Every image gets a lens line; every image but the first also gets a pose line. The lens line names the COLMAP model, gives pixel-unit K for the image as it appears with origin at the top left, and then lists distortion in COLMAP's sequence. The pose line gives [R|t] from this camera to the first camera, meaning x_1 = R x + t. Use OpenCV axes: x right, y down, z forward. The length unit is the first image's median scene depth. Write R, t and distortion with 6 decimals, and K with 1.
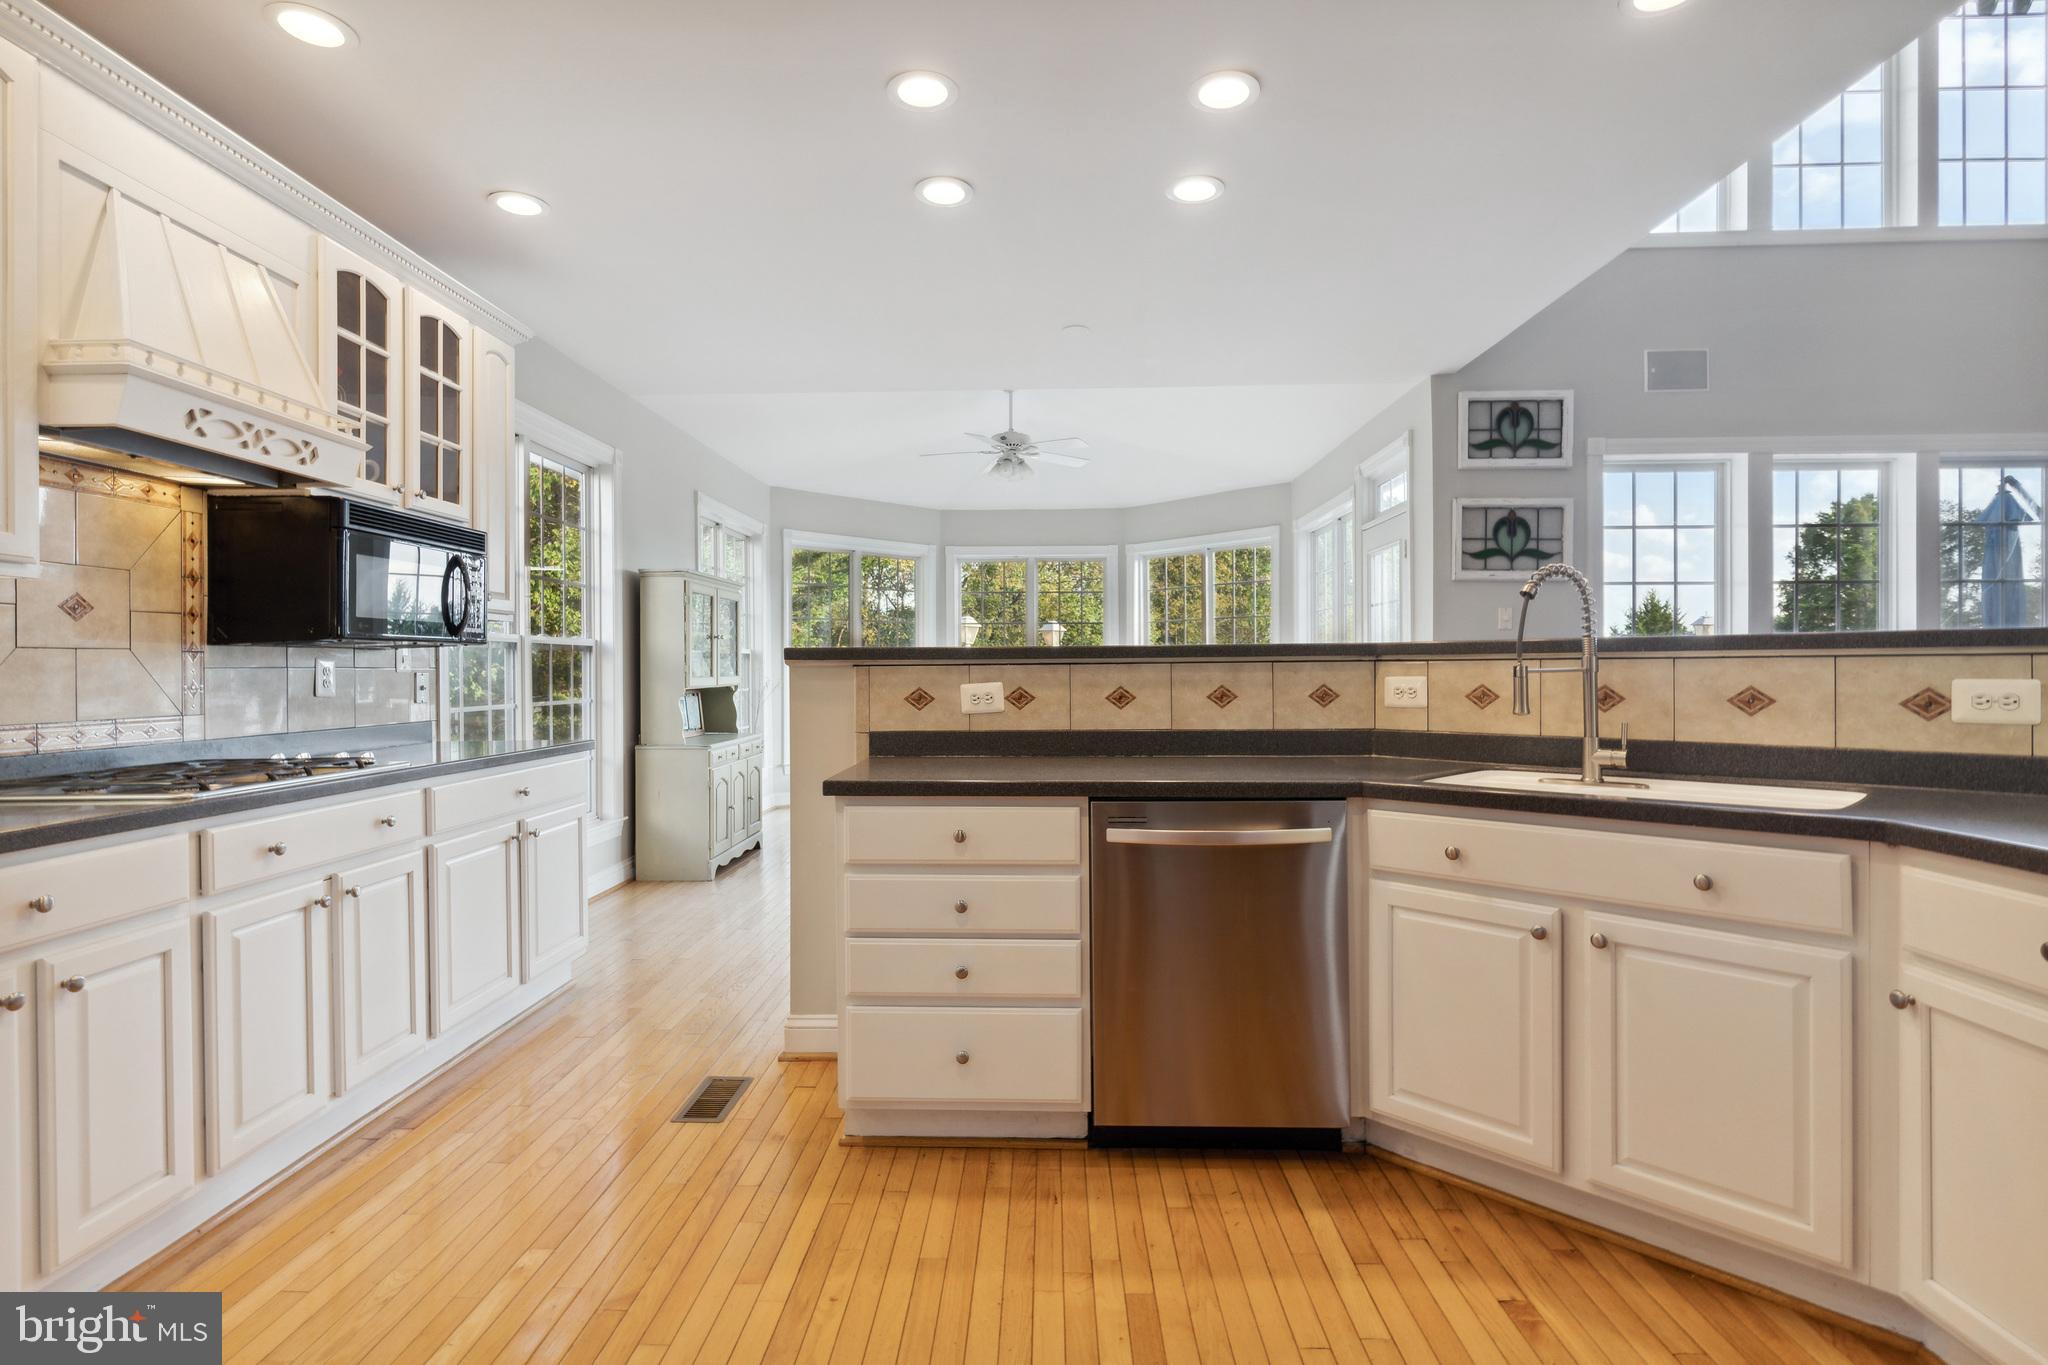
lens RADIAL K [[909.8, 0, 1024.5], [0, 909.8, 661.1], [0, 0, 1]] dist [0.001194, 0.000227]
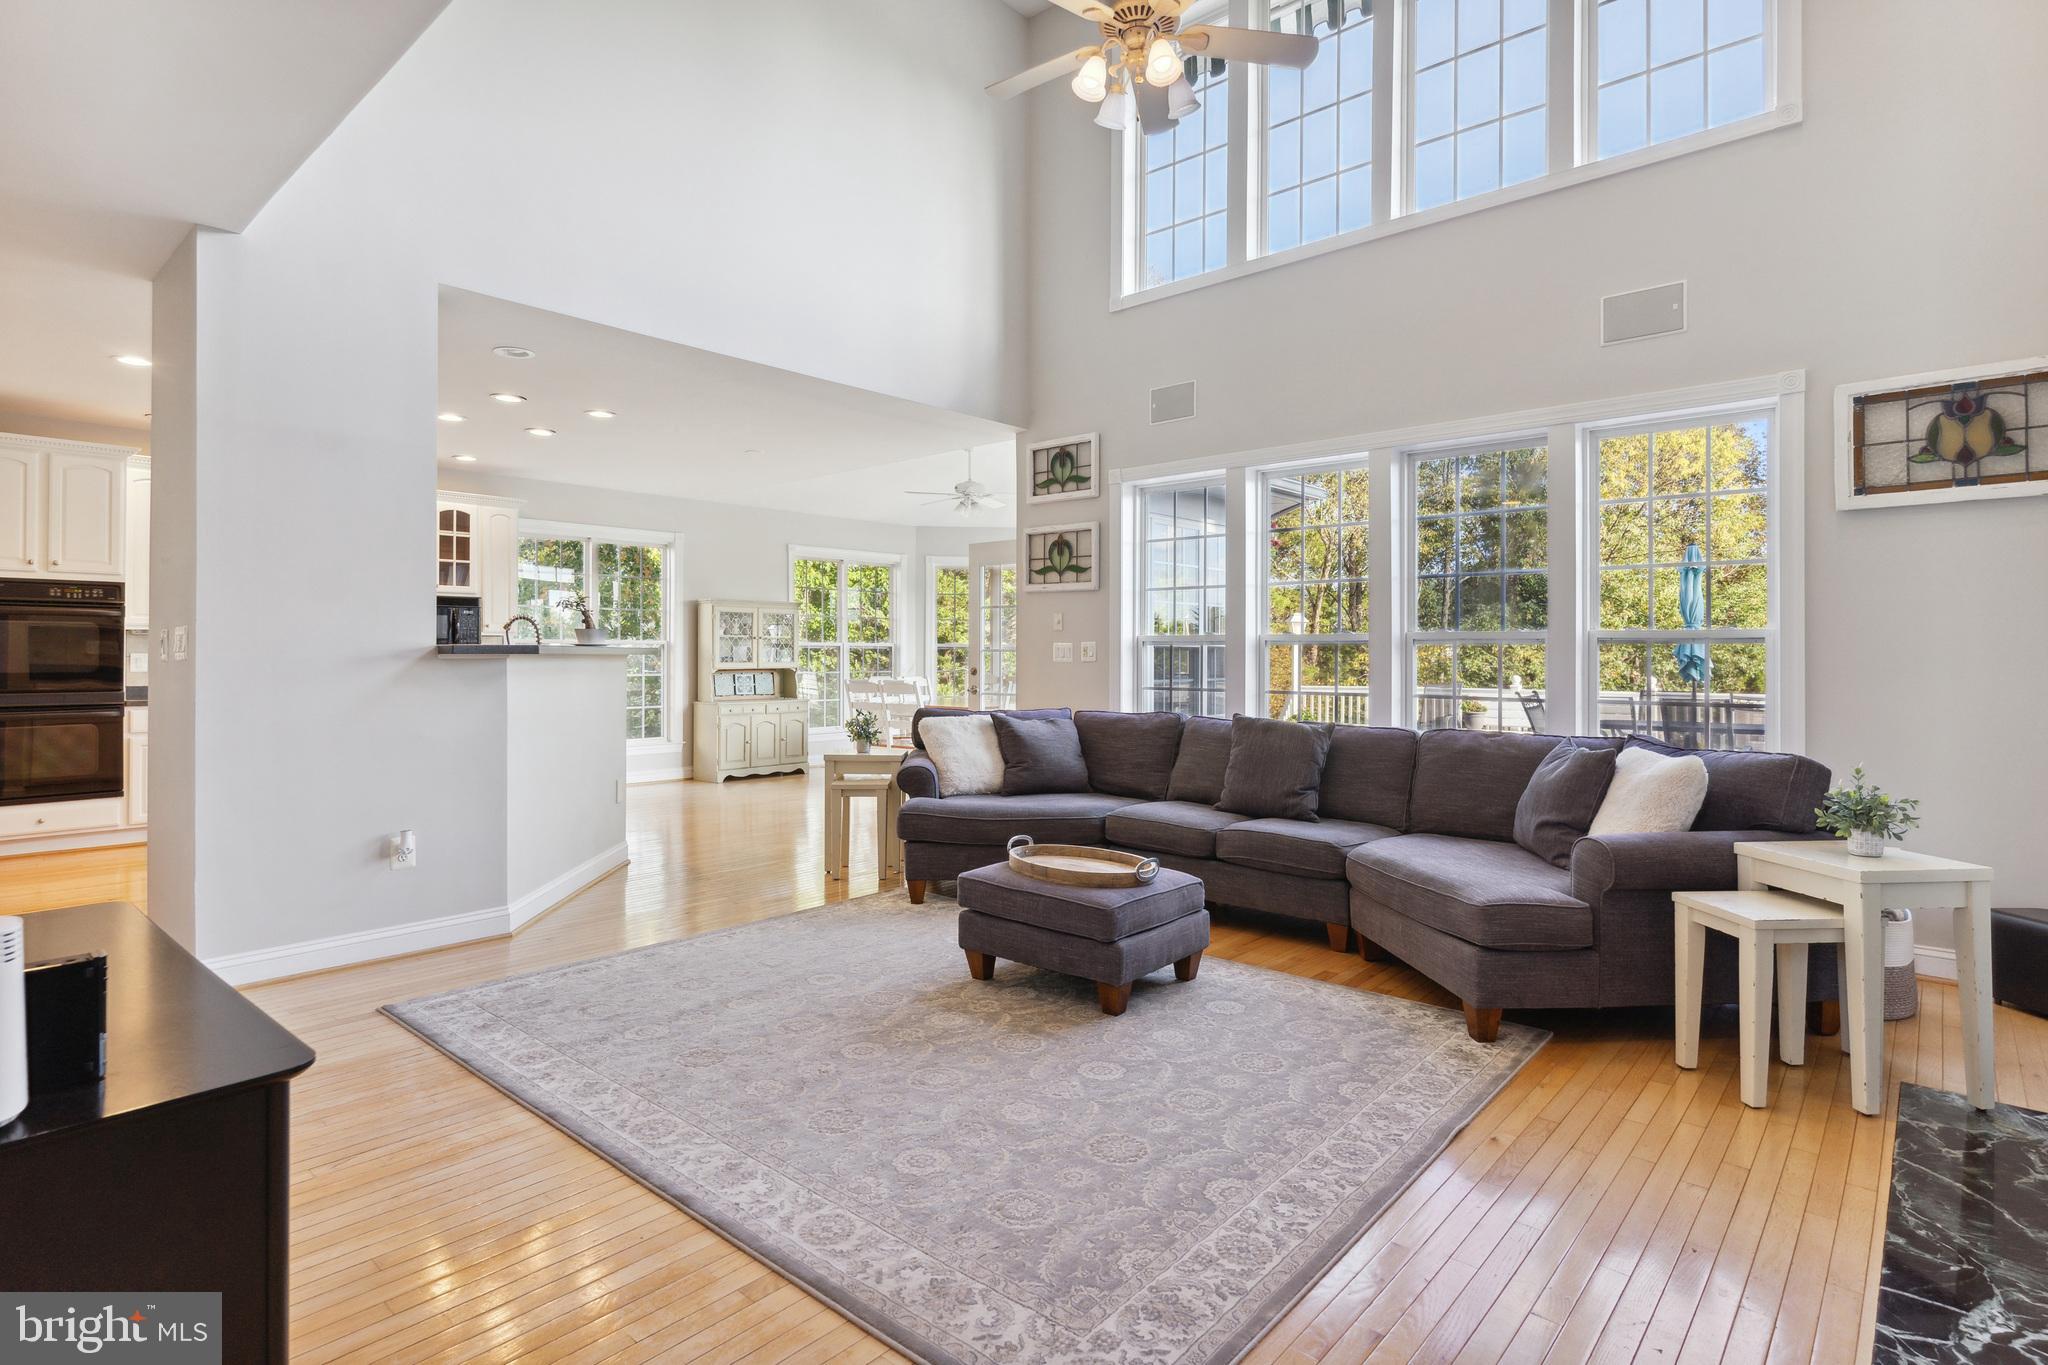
lens RADIAL K [[1010.8, 0, 1031.1], [0, 1010.8, 665.5], [0, 0, 1]] dist [-0.012730, -0.000215]
pose [[0.775087, 0.015438, -0.631665, 1.373511], [-0.017514, 0.999842, 0.002945, 0.008776], [0.631611, 0.008780, 0.775236, -0.087897]]
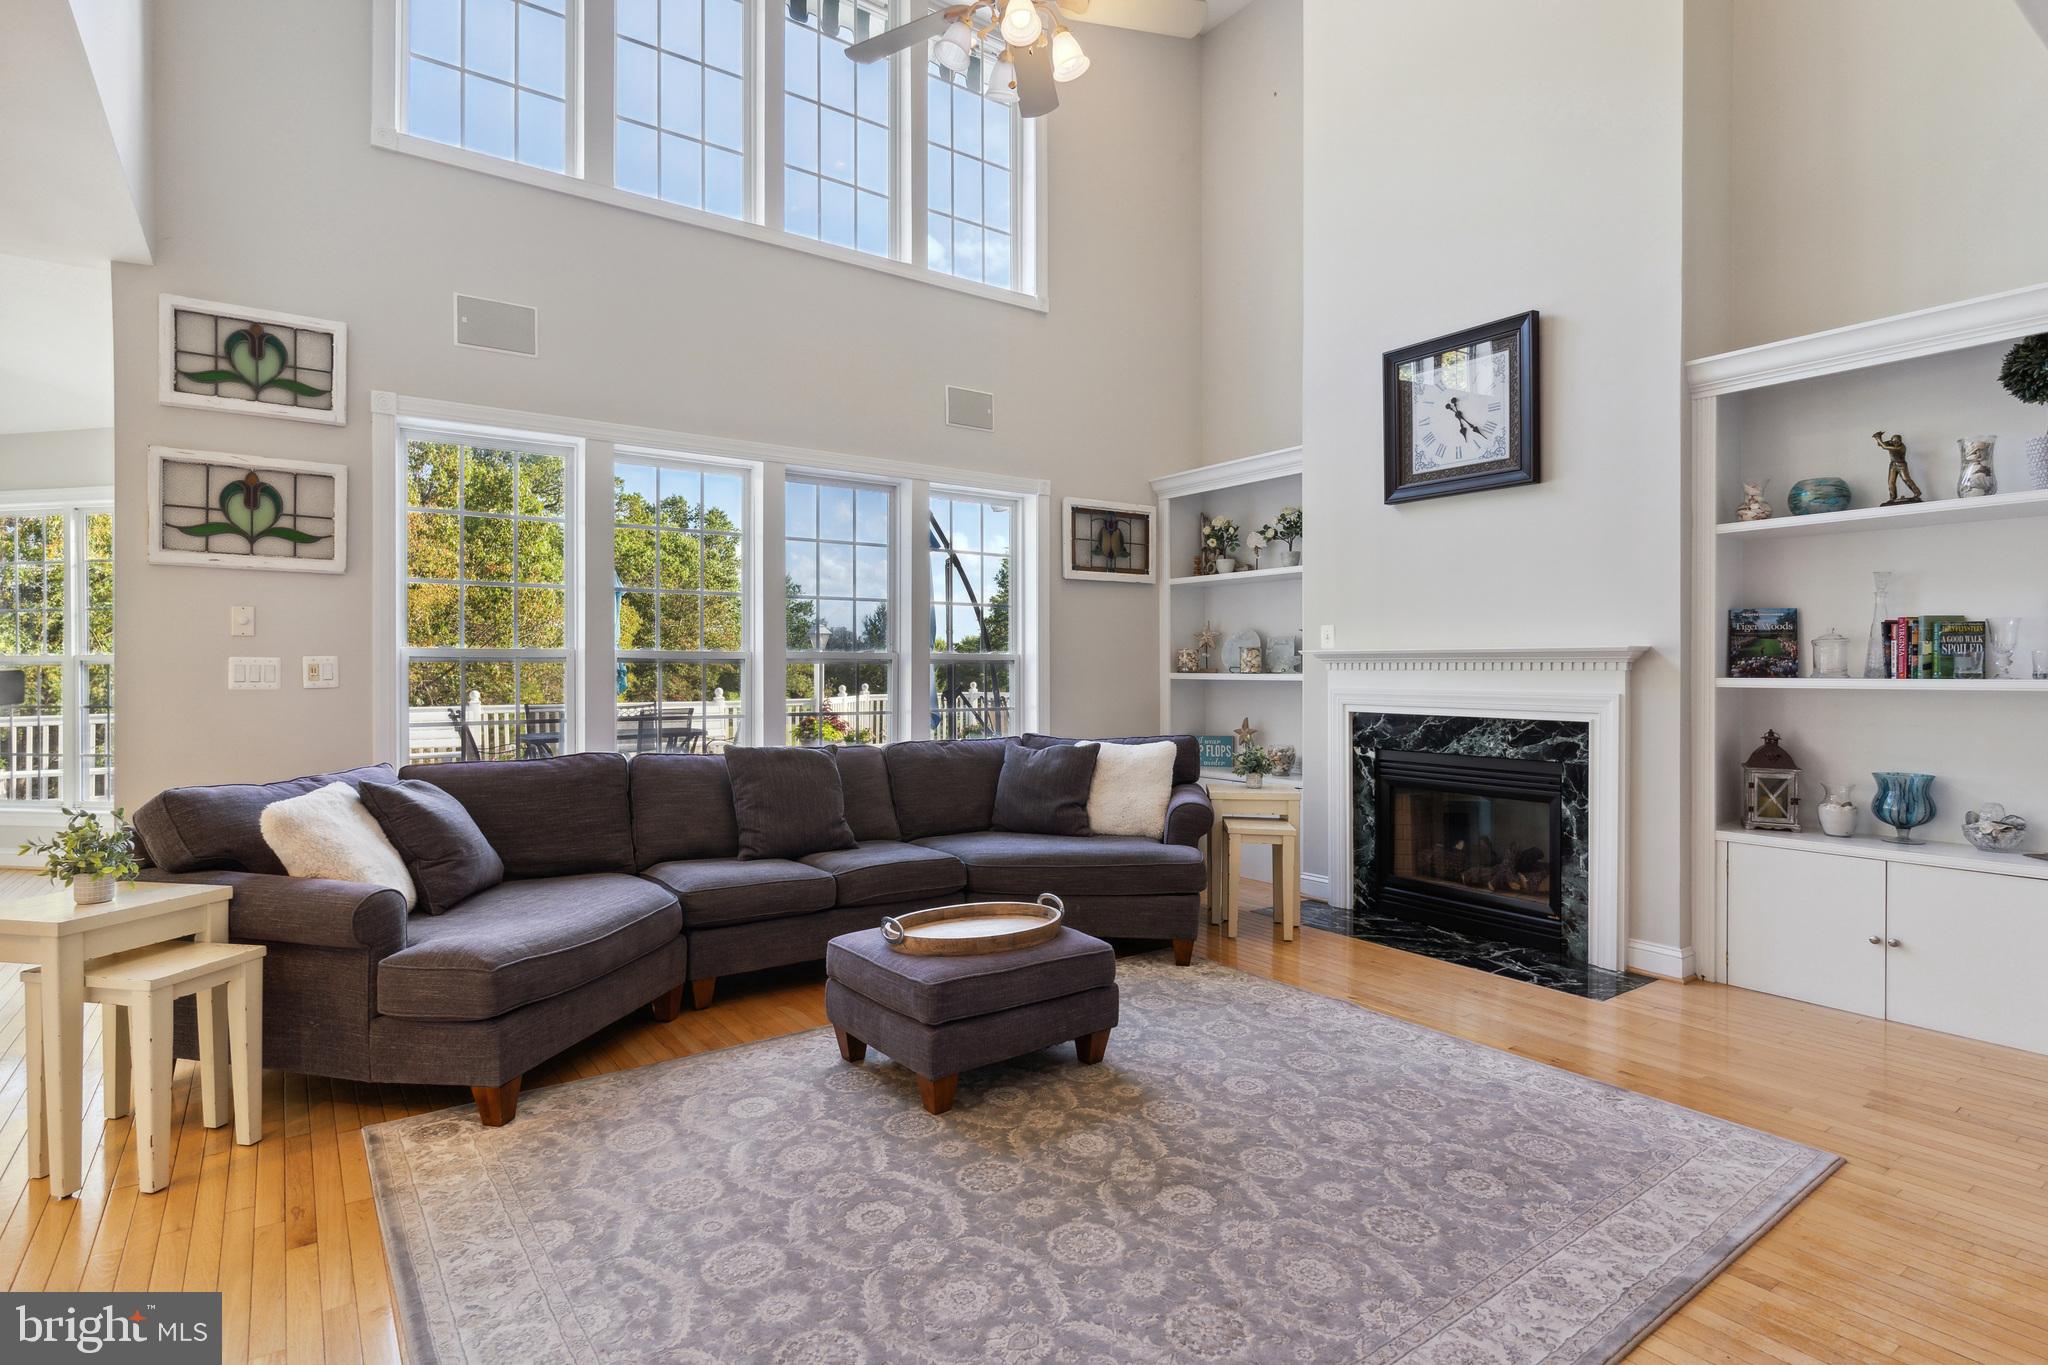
lens RADIAL K [[1010.8, 0, 1017.6], [0, 1010.8, 682.0], [0, 0, 1]] dist [-0.012730, -0.000215]
pose [[0.794173, -0.001521, 0.607690, 0.534456], [-0.003346, 0.999971, 0.006875, -0.006034], [-0.607683, -0.007493, 0.794145, -0.008194]]
